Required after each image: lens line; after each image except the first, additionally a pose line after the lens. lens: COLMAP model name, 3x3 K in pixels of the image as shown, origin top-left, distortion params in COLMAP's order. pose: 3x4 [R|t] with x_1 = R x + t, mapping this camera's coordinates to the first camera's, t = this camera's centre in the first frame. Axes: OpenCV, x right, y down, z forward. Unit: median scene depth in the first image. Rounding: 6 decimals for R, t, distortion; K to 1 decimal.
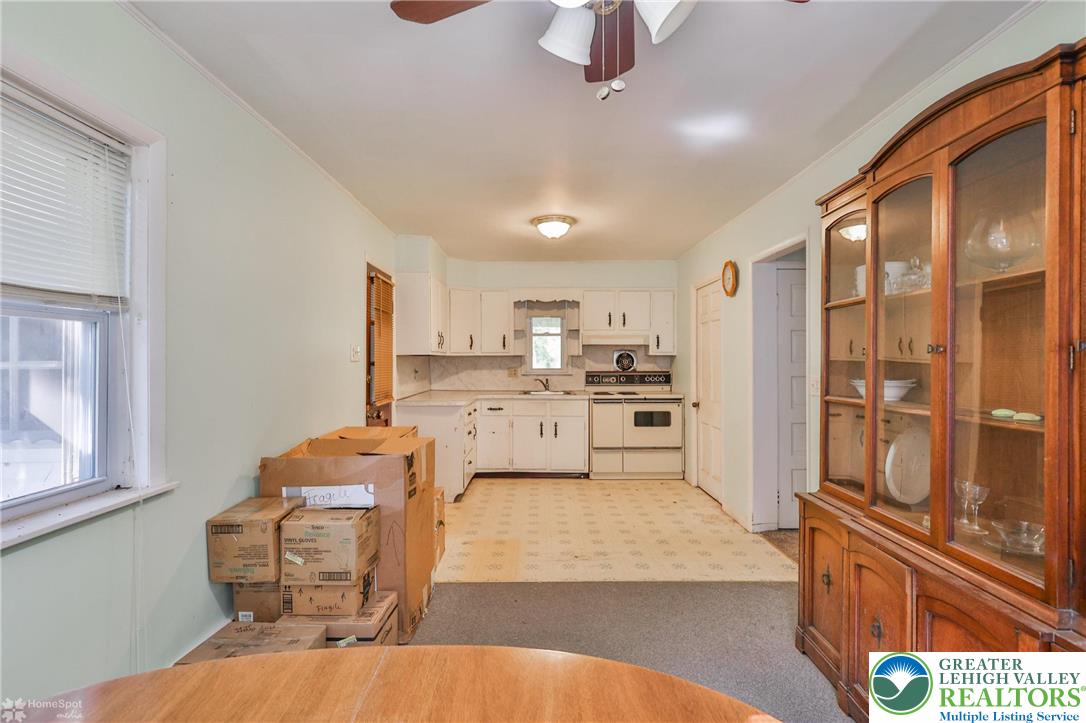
lens RADIAL K [[554.7, 0, 543.0], [0, 554.7, 361.5], [0, 0, 1]] dist [0.000278, -0.000178]
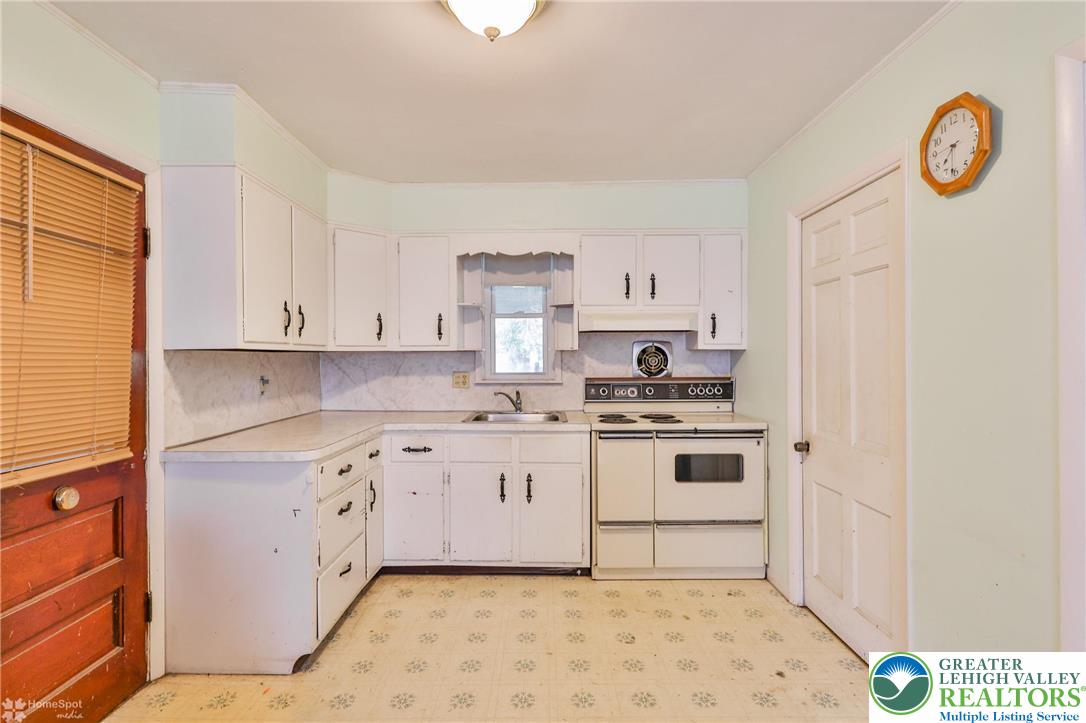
lens RADIAL K [[541.6, 0, 544.4], [0, 541.6, 352.6], [0, 0, 1]] dist [-0.000559, 0.000444]
pose [[0.999965, -0.002831, -0.007854, 0.040223], [0.002756, 0.999951, -0.009467, -0.003456], [0.007880, 0.009445, 0.999924, 0.446765]]
